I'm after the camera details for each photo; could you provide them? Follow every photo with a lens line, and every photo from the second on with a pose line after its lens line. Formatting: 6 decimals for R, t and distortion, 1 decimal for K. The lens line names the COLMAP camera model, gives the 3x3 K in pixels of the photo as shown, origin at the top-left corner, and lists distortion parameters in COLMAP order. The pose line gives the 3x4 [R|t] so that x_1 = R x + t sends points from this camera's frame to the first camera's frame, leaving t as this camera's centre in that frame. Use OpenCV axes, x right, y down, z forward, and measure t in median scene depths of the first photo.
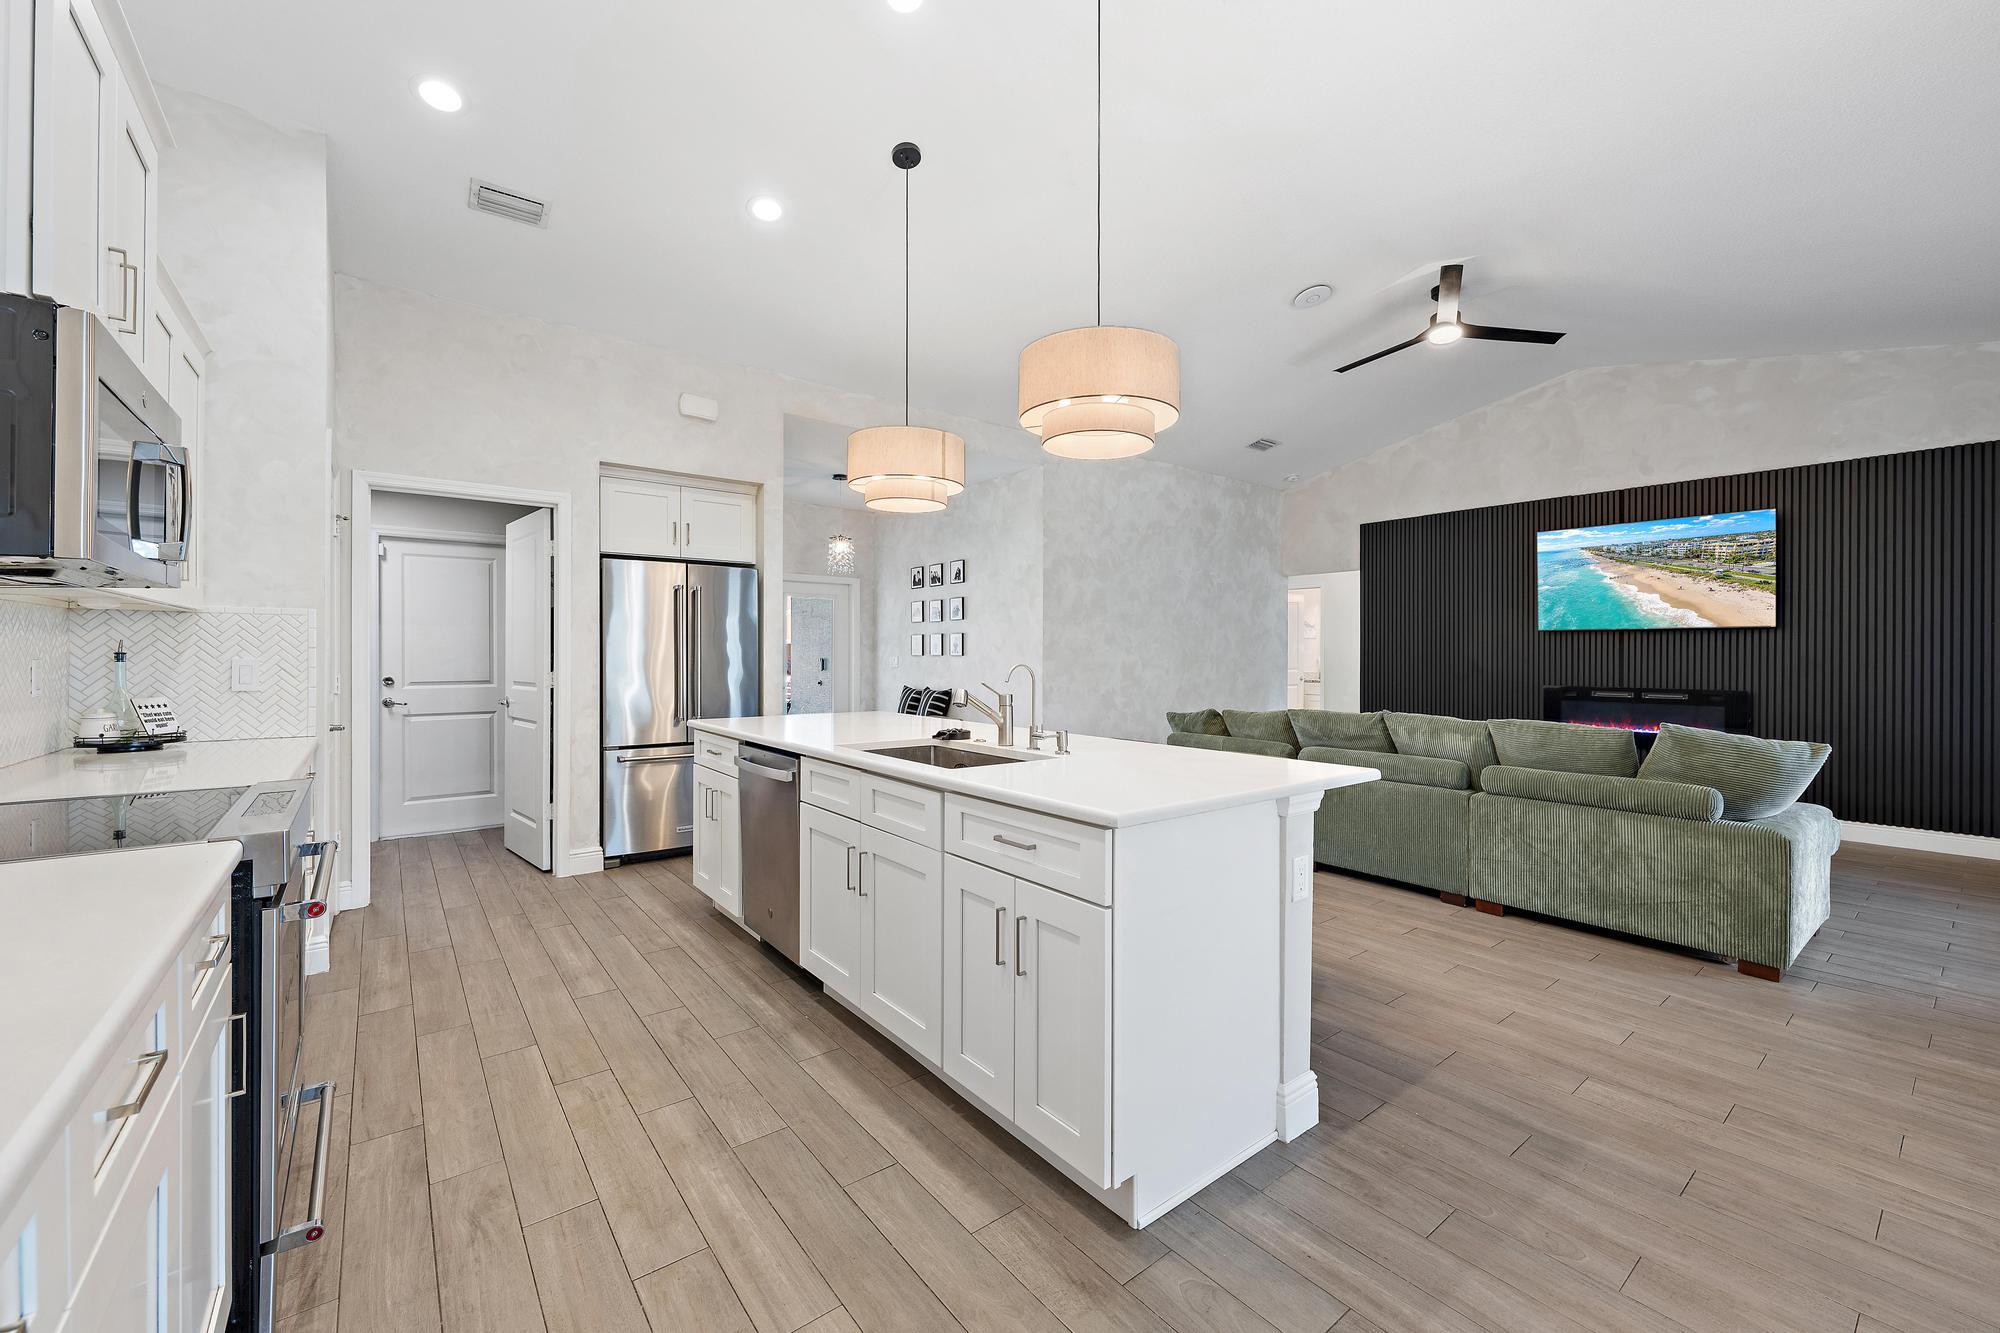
lens RADIAL K [[795.2, 0, 1000.0], [0, 795.2, 666.5], [0, 0, 1]] dist [0.001311, 0.000102]
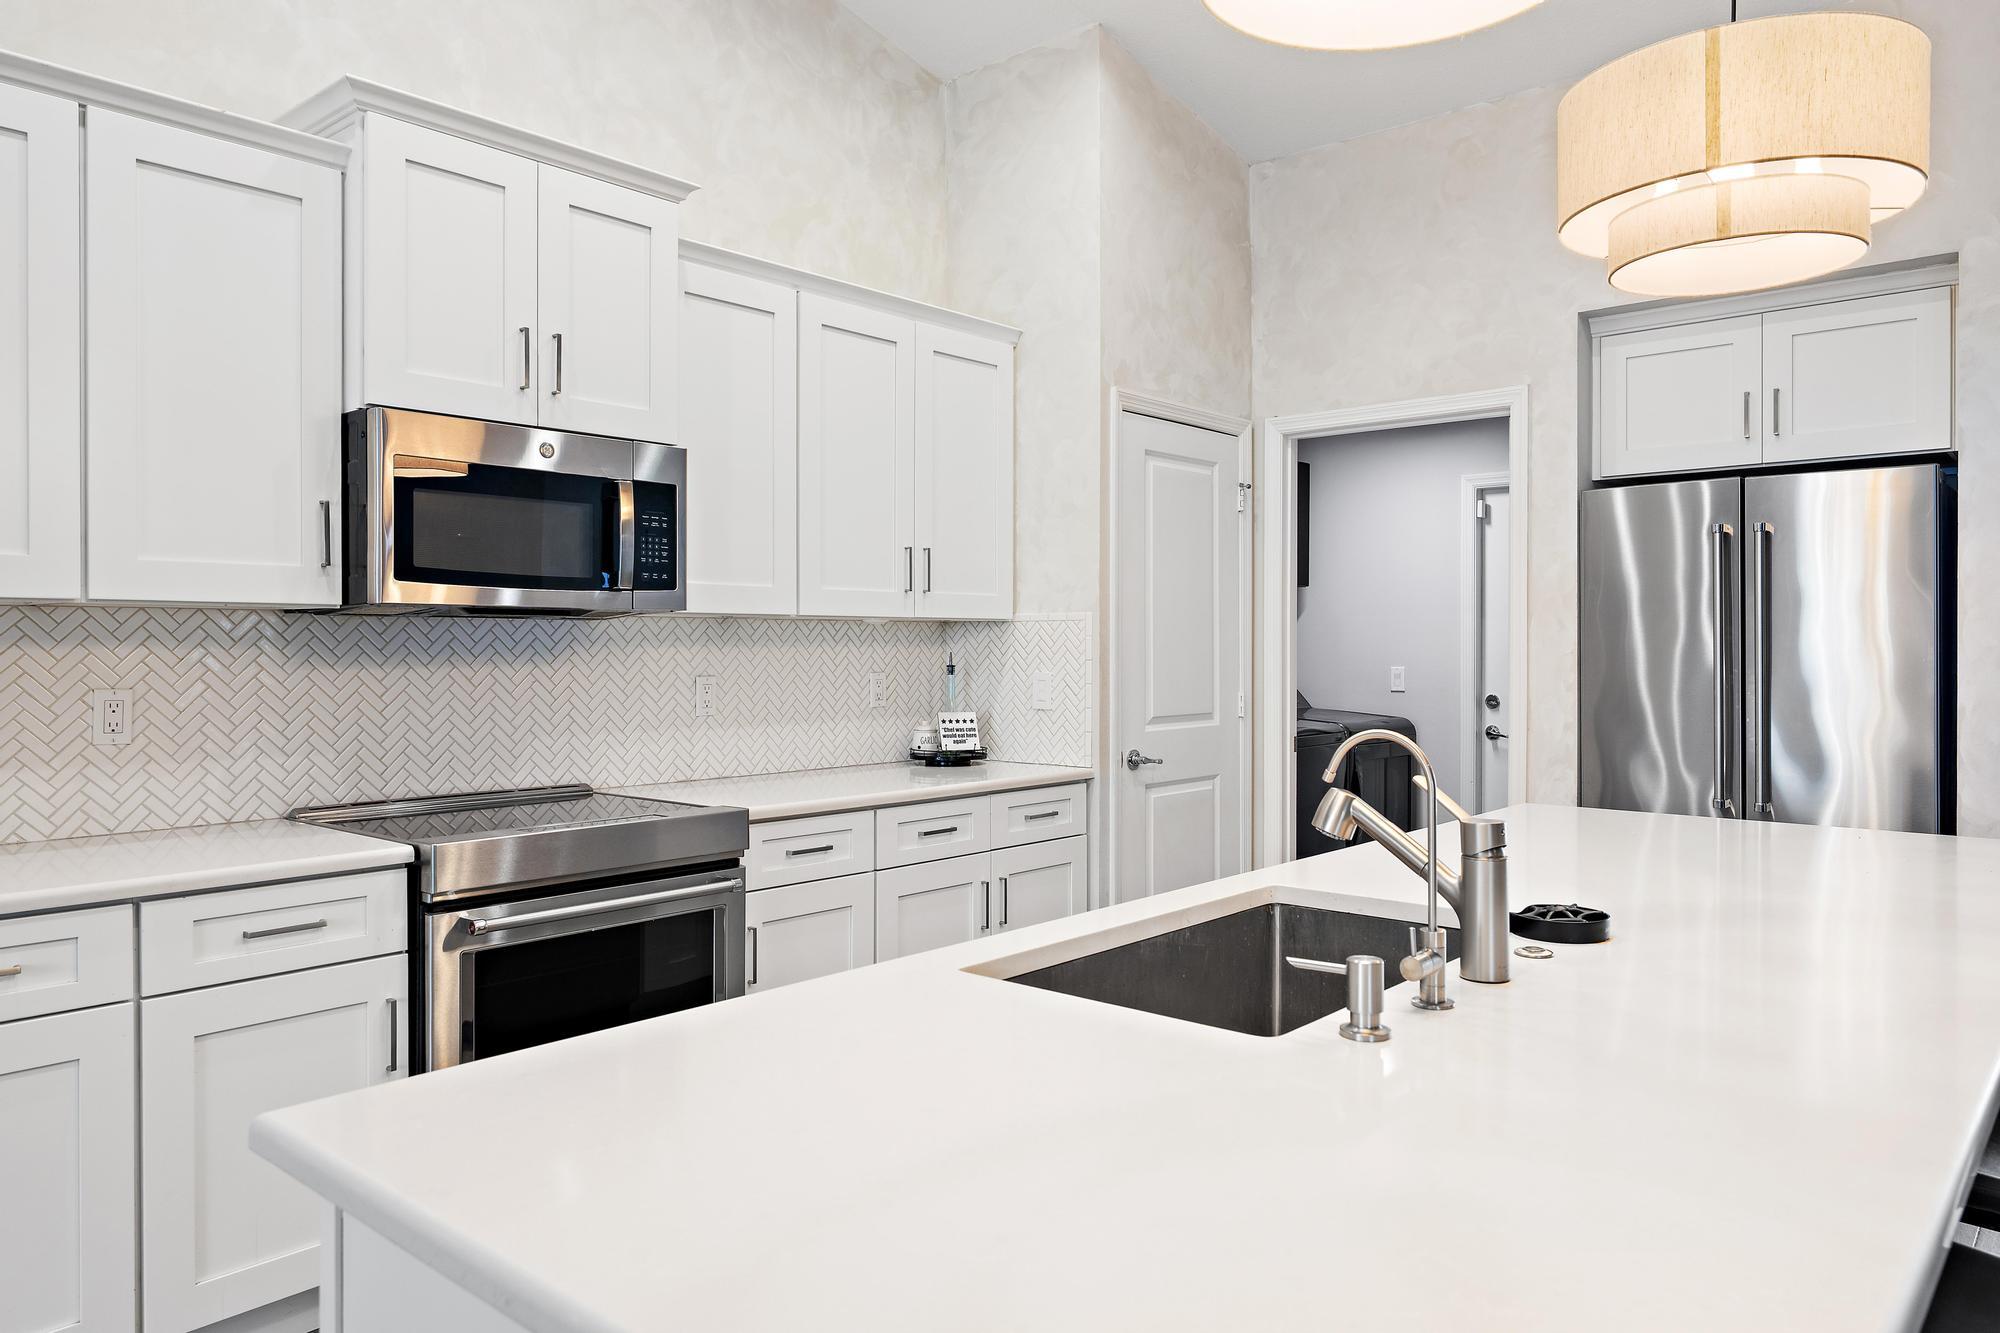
lens RADIAL K [[1325.6, 0, 1000.0], [0, 1325.6, 666.5], [0, 0, 1]] dist [-0.001051, 0.000486]
pose [[0.193100, 0.010760, -0.981120, 0.263404], [-0.012836, 0.999882, 0.008439, -0.015412], [0.981095, 0.010964, 0.193215, 0.369353]]
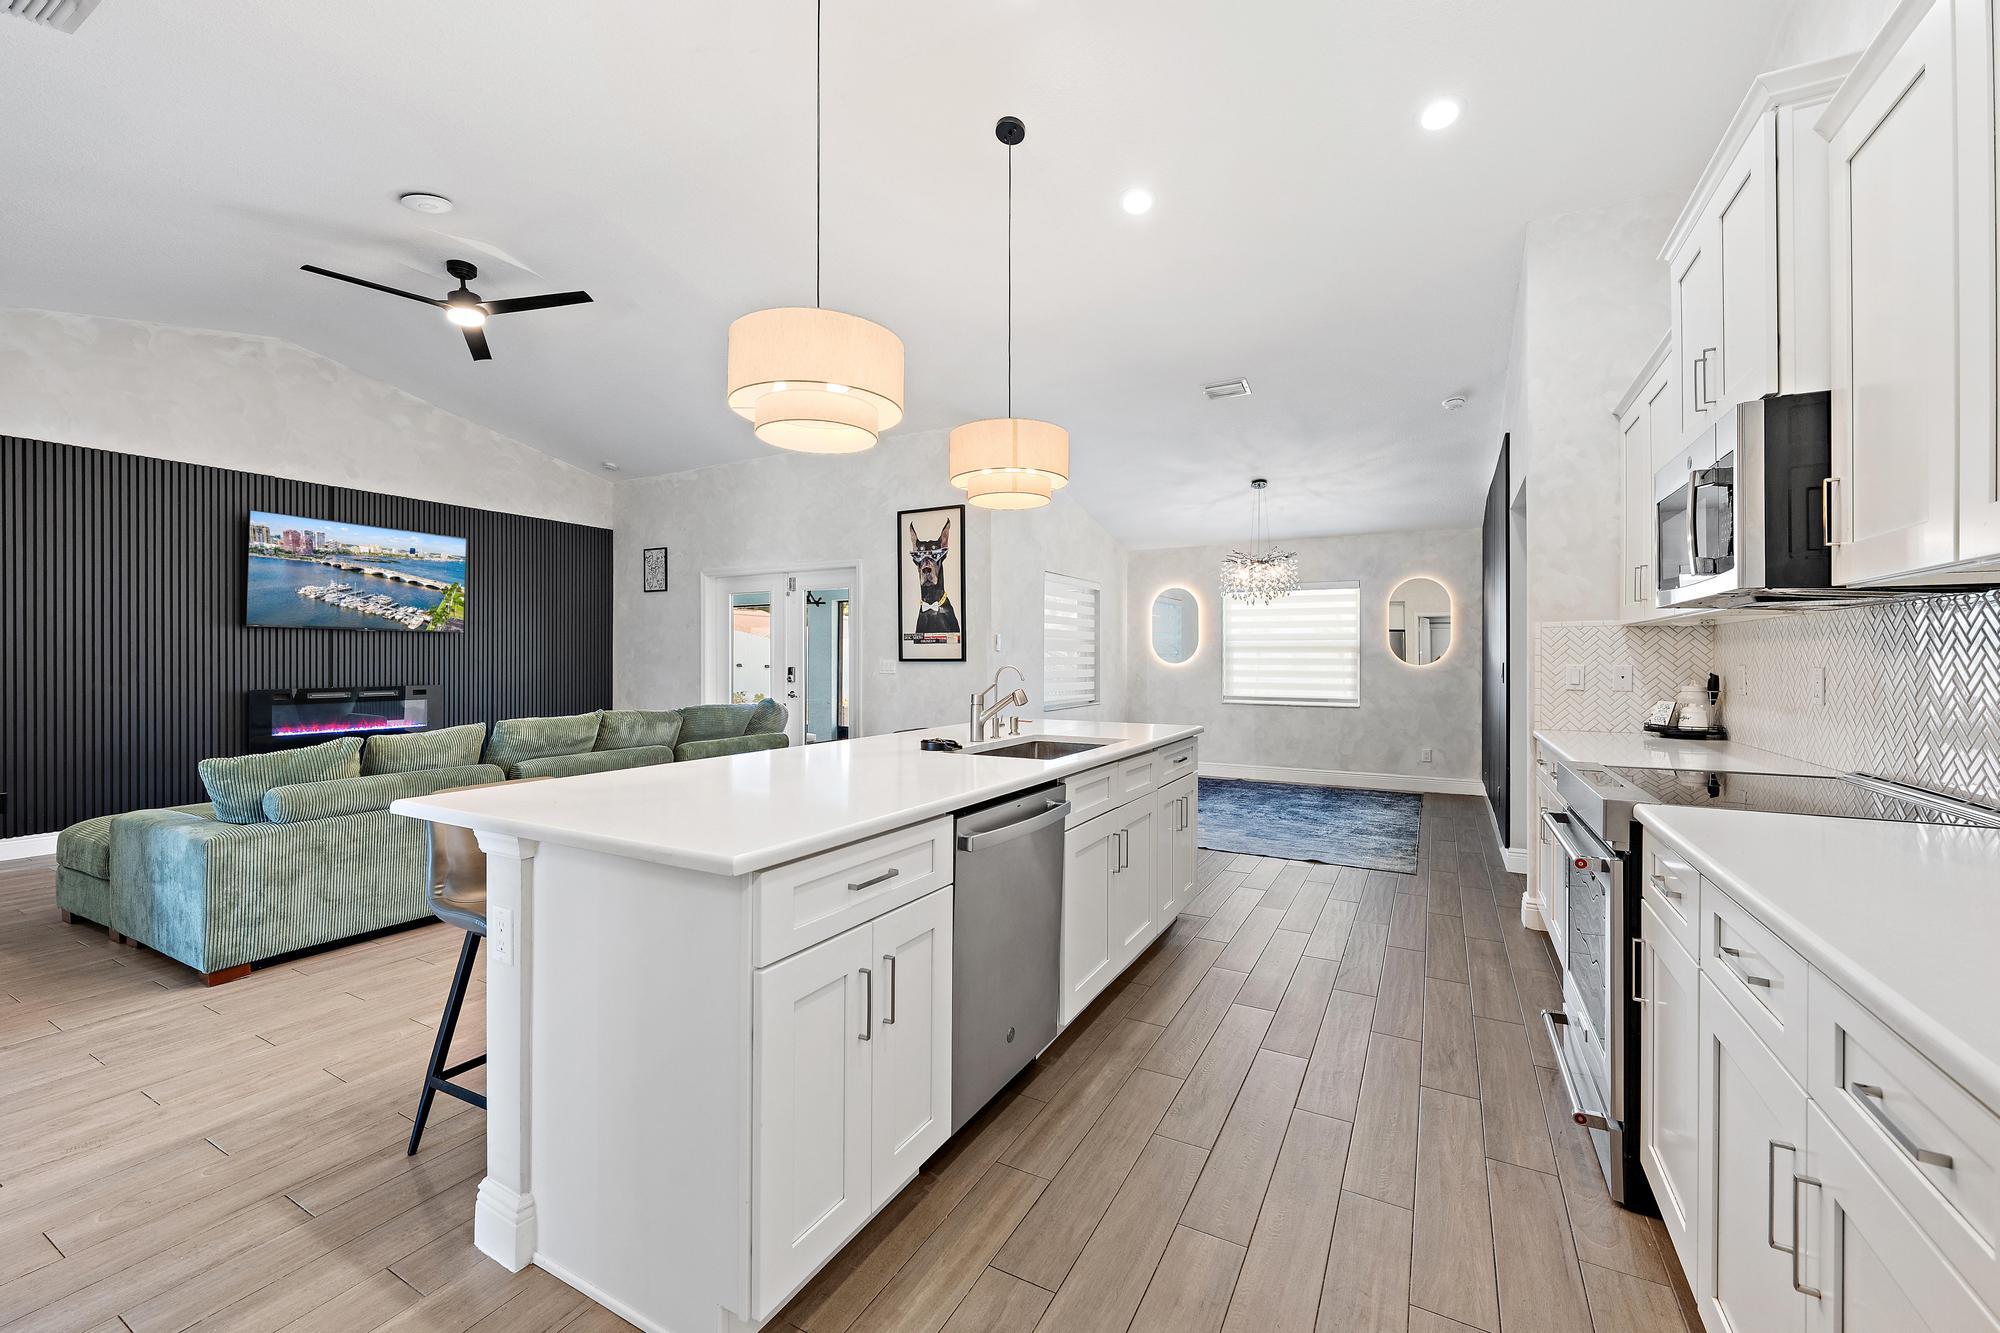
lens RADIAL K [[808.2, 0, 1007.0], [0, 808.2, 654.9], [0, 0, 1]] dist [0.000670, 0.000072]
pose [[-0.404061, -0.001131, 0.914731, -0.996611], [0.012295, 0.999902, 0.006667, -0.023029], [-0.914649, 0.013940, -0.404008, 1.379962]]
